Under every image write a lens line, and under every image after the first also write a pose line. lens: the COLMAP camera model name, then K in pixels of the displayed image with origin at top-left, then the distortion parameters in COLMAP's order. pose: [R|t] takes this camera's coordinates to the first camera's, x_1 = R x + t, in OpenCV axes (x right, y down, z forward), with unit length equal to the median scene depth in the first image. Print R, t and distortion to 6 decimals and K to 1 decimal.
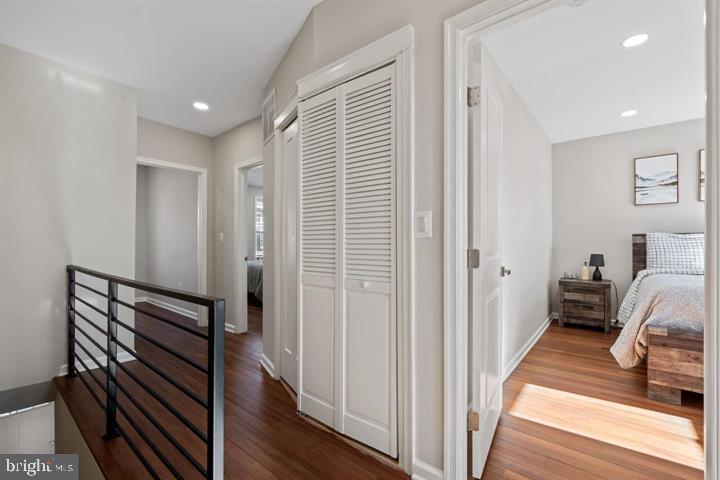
lens RADIAL K [[312.8, 0, 361.3], [0, 312.8, 252.8], [0, 0, 1]] dist [-0.002151, -0.000139]
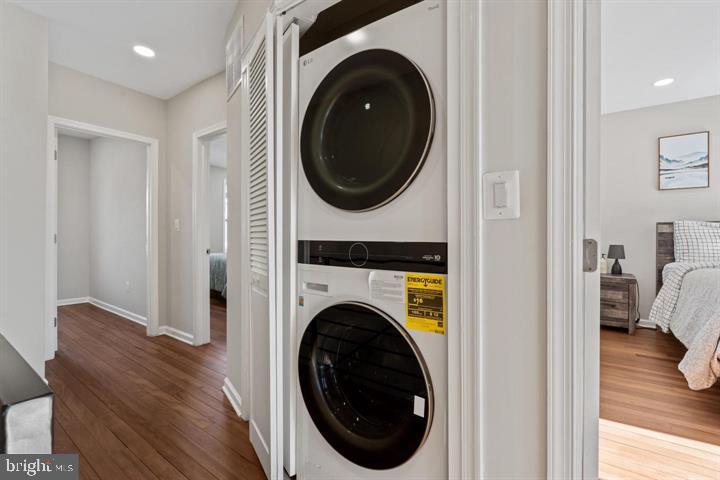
lens RADIAL K [[315.4, 0, 361.9], [0, 315.4, 239.6], [0, 0, 1]] dist [-0.004604, -0.000122]
pose [[0.997240, -0.001075, 0.074231, -0.036805], [0.001958, 0.999928, -0.011826, -0.001835], [-0.074213, 0.011939, 0.997171, 0.172318]]
